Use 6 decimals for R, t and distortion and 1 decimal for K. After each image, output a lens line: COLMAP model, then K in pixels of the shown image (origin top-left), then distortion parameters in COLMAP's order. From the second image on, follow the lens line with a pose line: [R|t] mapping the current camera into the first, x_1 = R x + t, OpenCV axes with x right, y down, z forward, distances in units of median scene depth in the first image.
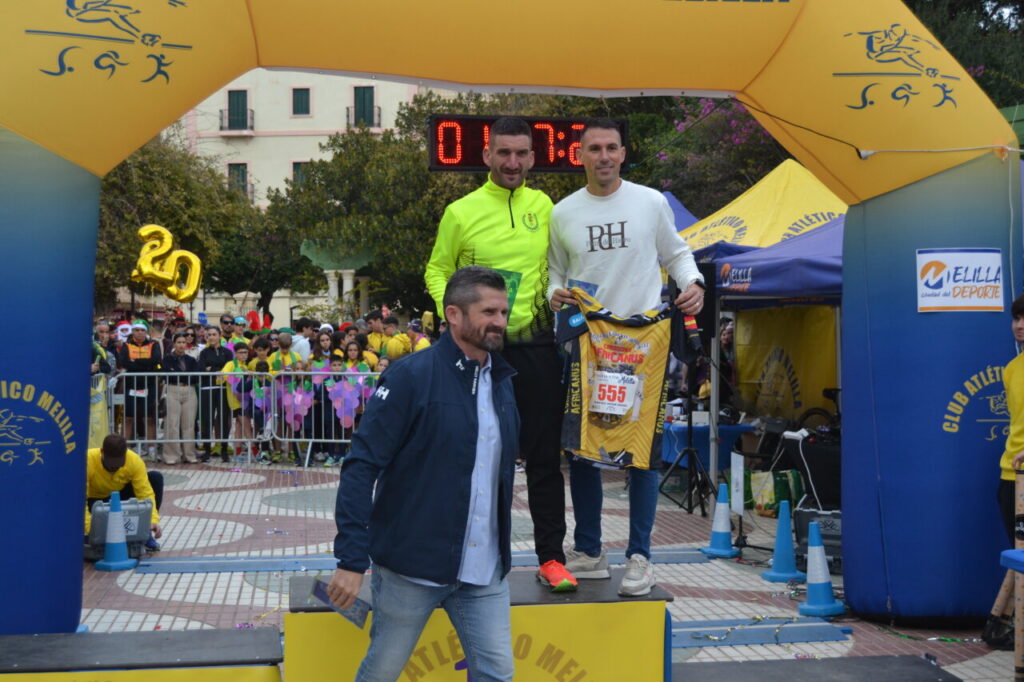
lens RADIAL K [[1382.5, 0, 511.7], [0, 1382.5, 352.7], [0, 0, 1]] dist [-0.046464, -0.005248]
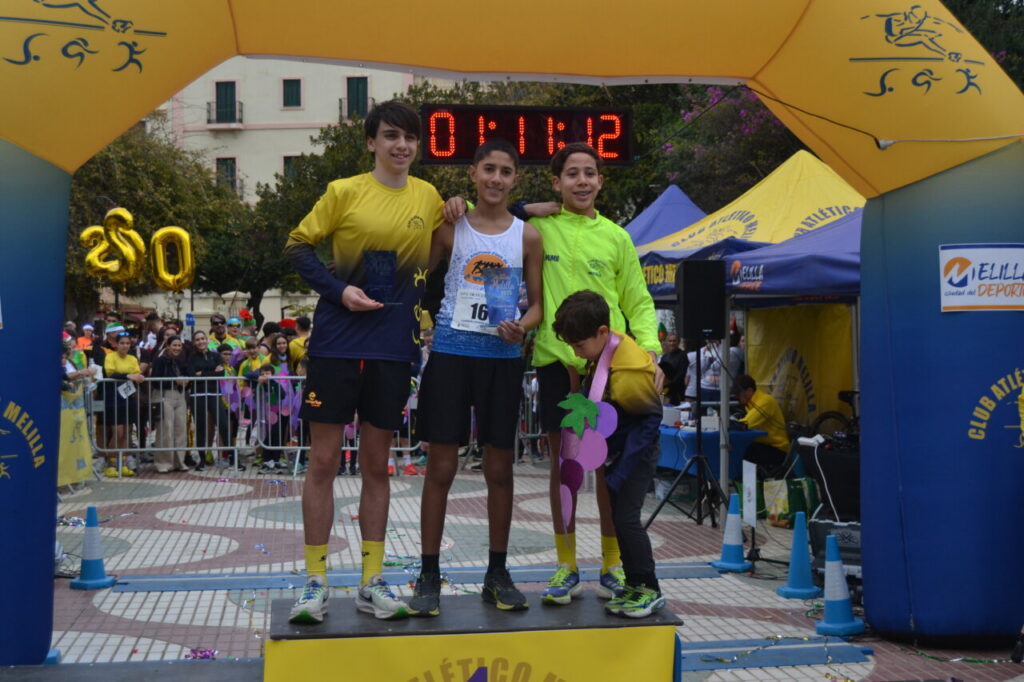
lens RADIAL K [[1437.7, 0, 511.1], [0, 1437.7, 349.7], [0, 0, 1]] dist [-0.040926, -0.013650]
pose [[0.999986, -0.005144, -0.001162, 0.001372], [0.005141, 0.999984, -0.002538, -0.001598], [0.001175, 0.002532, 0.999996, 0.012901]]
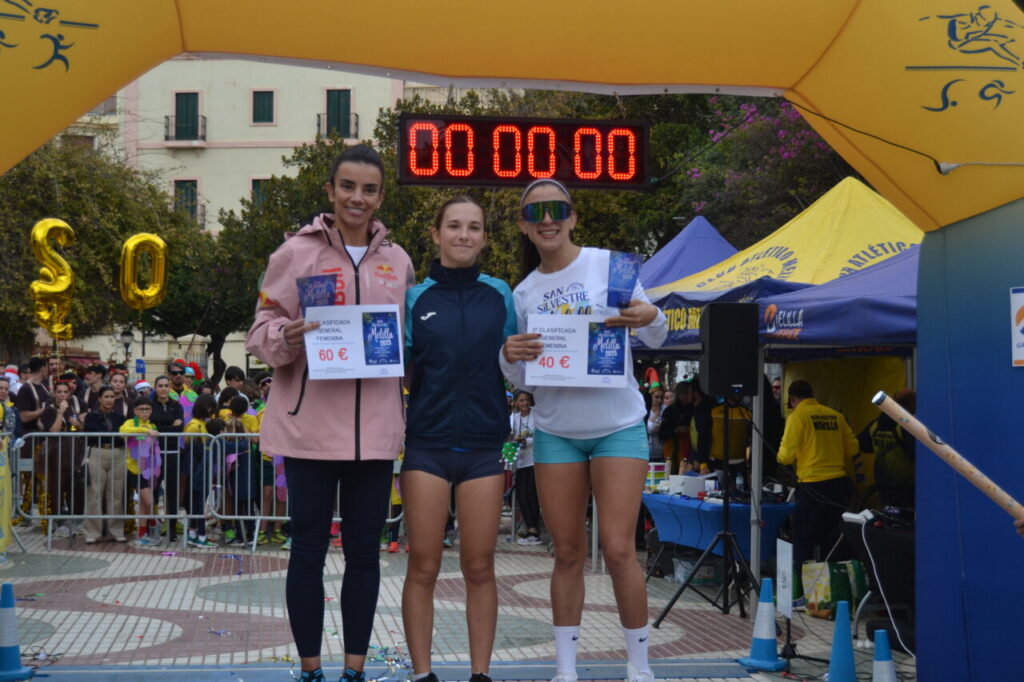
lens RADIAL K [[1659.9, 0, 512.0], [0, 1659.9, 356.5], [0, 0, 1]] dist [-0.033901, -0.063102]
pose [[0.999969, 0.007718, -0.001628, 0.004681], [-0.007766, 0.999449, -0.032271, -0.001281], [0.001378, 0.032283, 0.999478, 0.027357]]
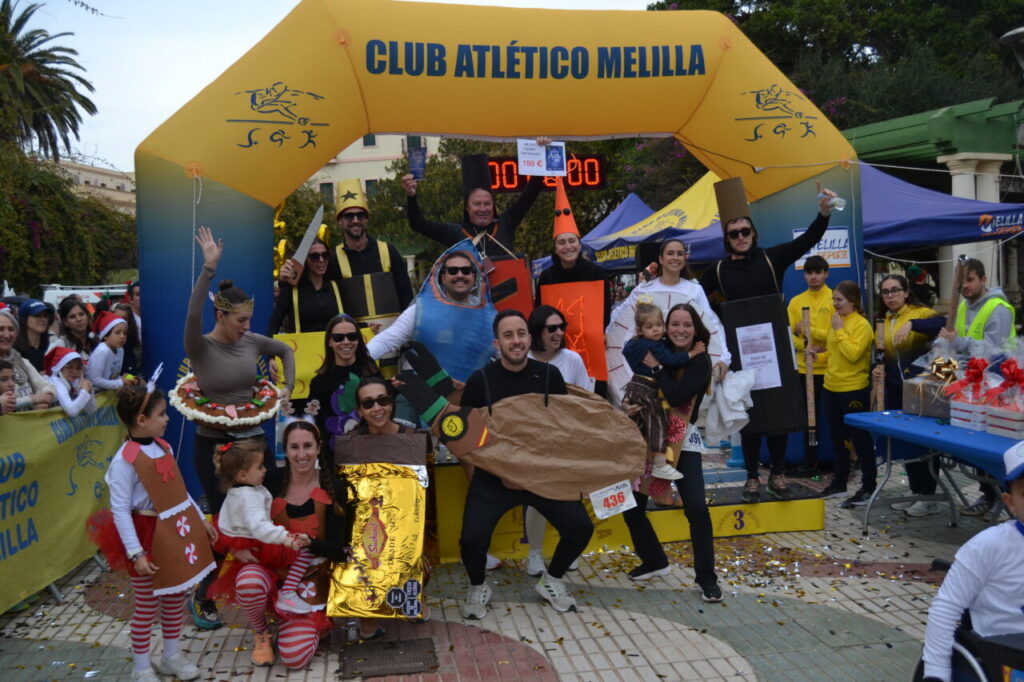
lens RADIAL K [[988.2, 0, 506.4], [0, 988.2, 357.0], [0, 0, 1]] dist [-0.071920, 0.017533]
pose [[0.998800, -0.043906, -0.021713, -0.007495], [0.044911, 0.997828, 0.048183, 0.000483], [0.019551, -0.049100, 0.998602, -0.073666]]
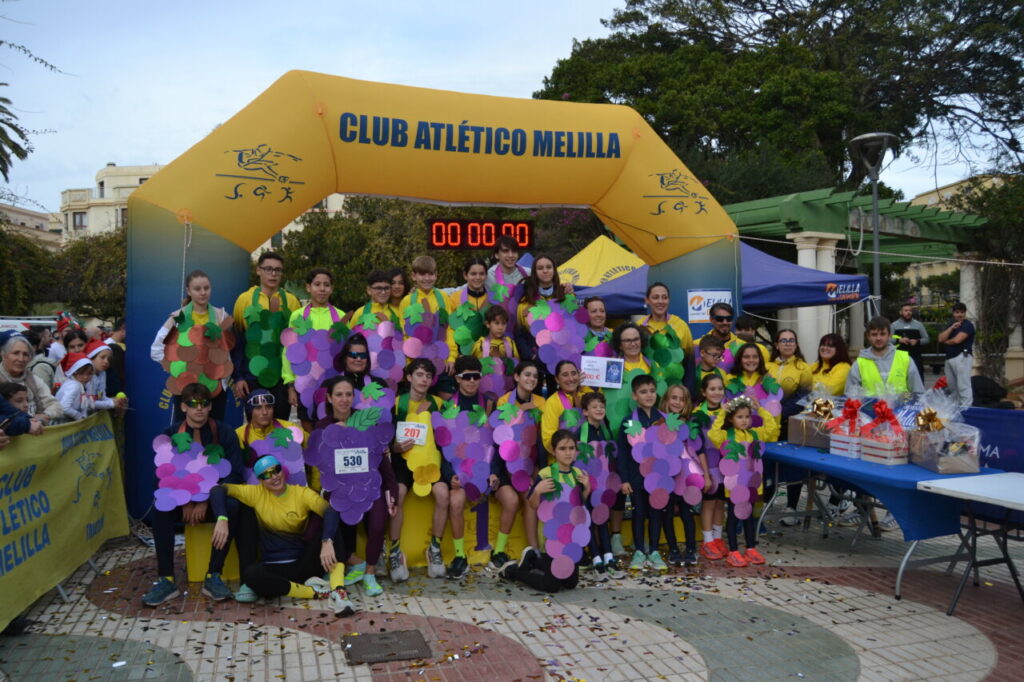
lens RADIAL K [[874.6, 0, 503.3], [0, 874.6, 354.4], [0, 0, 1]] dist [-0.073600, 0.004079]
pose [[0.993817, -0.015247, 0.109978, -0.051398], [0.014624, 0.999872, 0.006470, 0.000734], [-0.110063, -0.004822, 0.993913, -0.089337]]
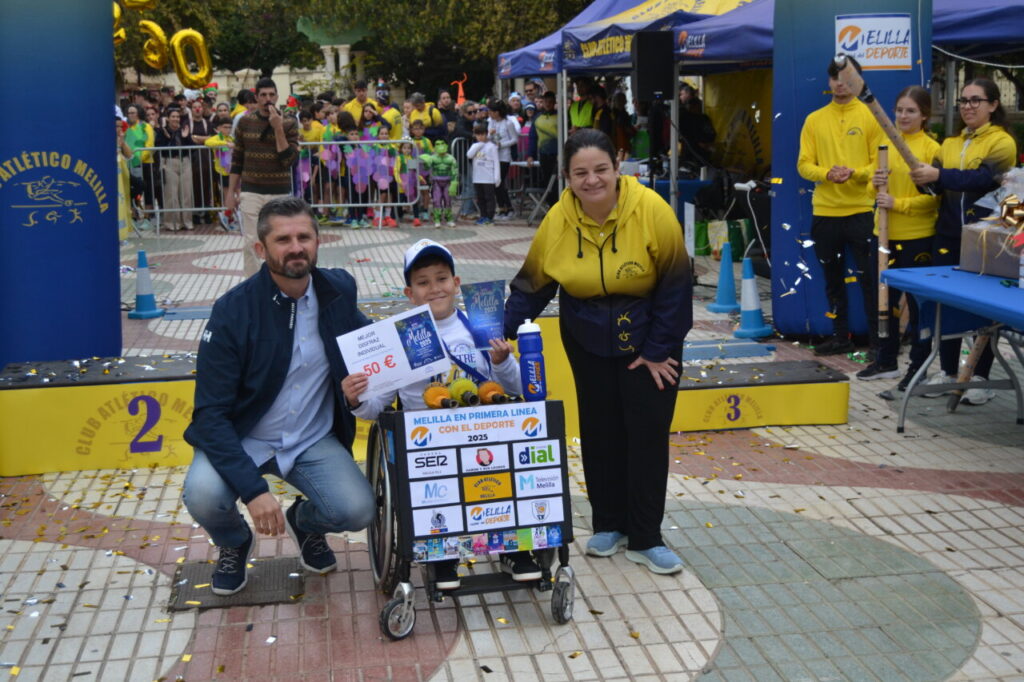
lens RADIAL K [[1319.7, 0, 508.6], [0, 1319.7, 344.6], [0, 0, 1]] dist [-0.045611, -0.026331]
pose [[0.999687, -0.024841, -0.002978, 0.013076], [0.024990, 0.985732, 0.166459, 0.003295], [-0.001200, -0.166481, 0.986044, -0.065595]]
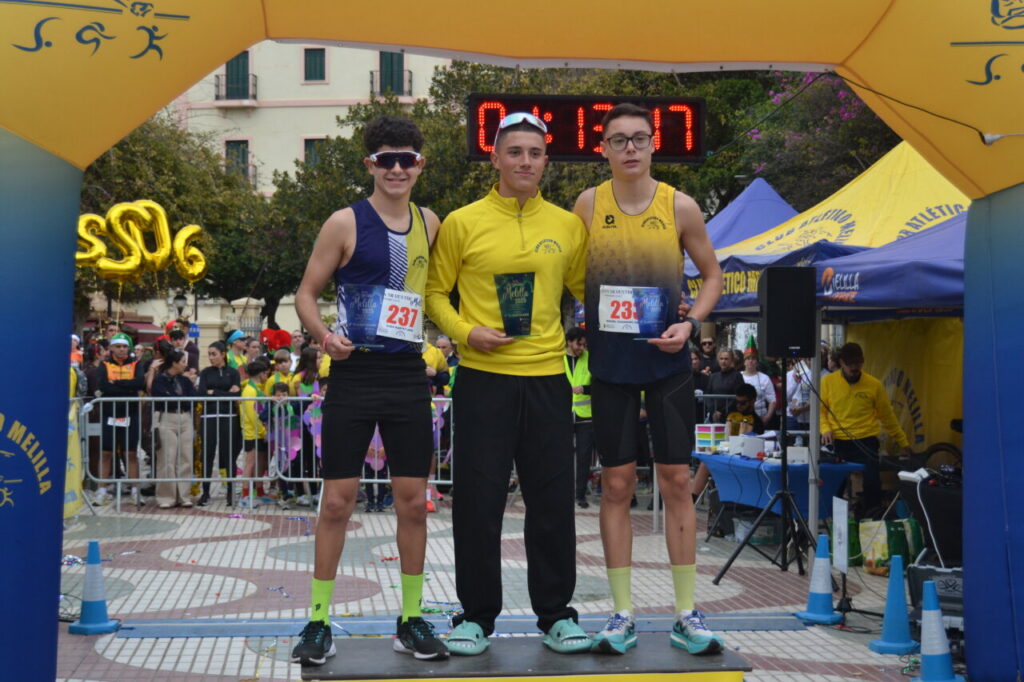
lens RADIAL K [[1709.6, 0, 513.2], [0, 1709.6, 351.7], [0, 0, 1]] dist [-0.040684, 0.011920]
pose [[0.999385, 0.001977, -0.035007, 0.002818], [-0.002408, 0.999922, -0.012276, -0.001272], [0.034980, 0.012353, 0.999312, -0.023145]]
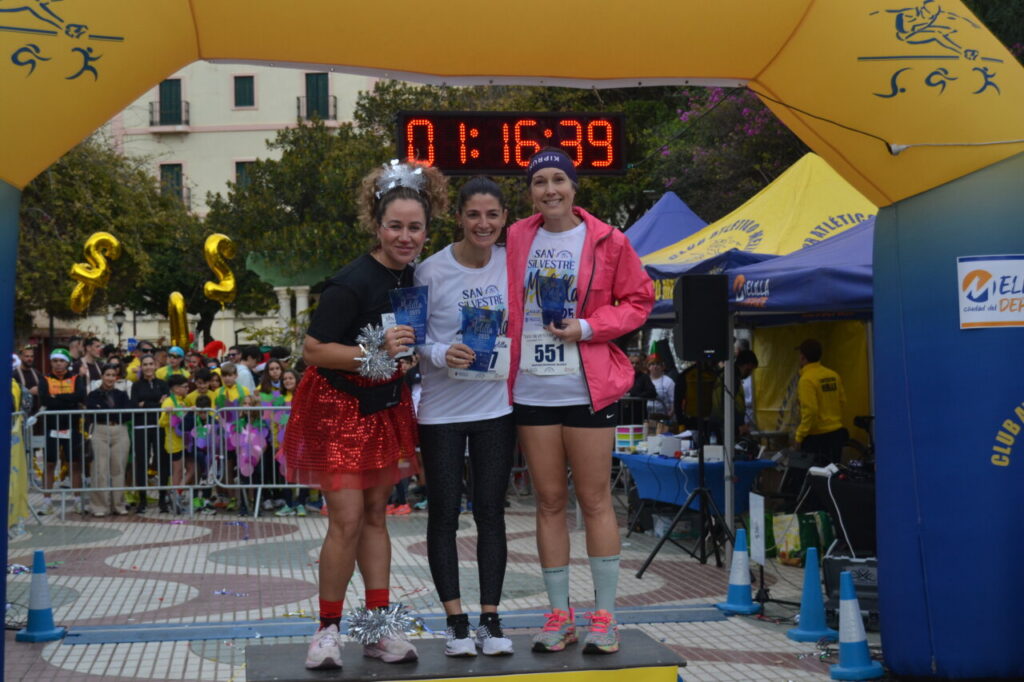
lens RADIAL K [[1606.4, 0, 510.1], [0, 1606.4, 355.9], [0, 0, 1]] dist [-0.035745, -0.039940]
pose [[0.999816, -0.015709, 0.010979, -0.000930], [0.015862, 0.999775, -0.014057, -0.001583], [-0.010756, 0.014228, 0.999841, -0.006700]]
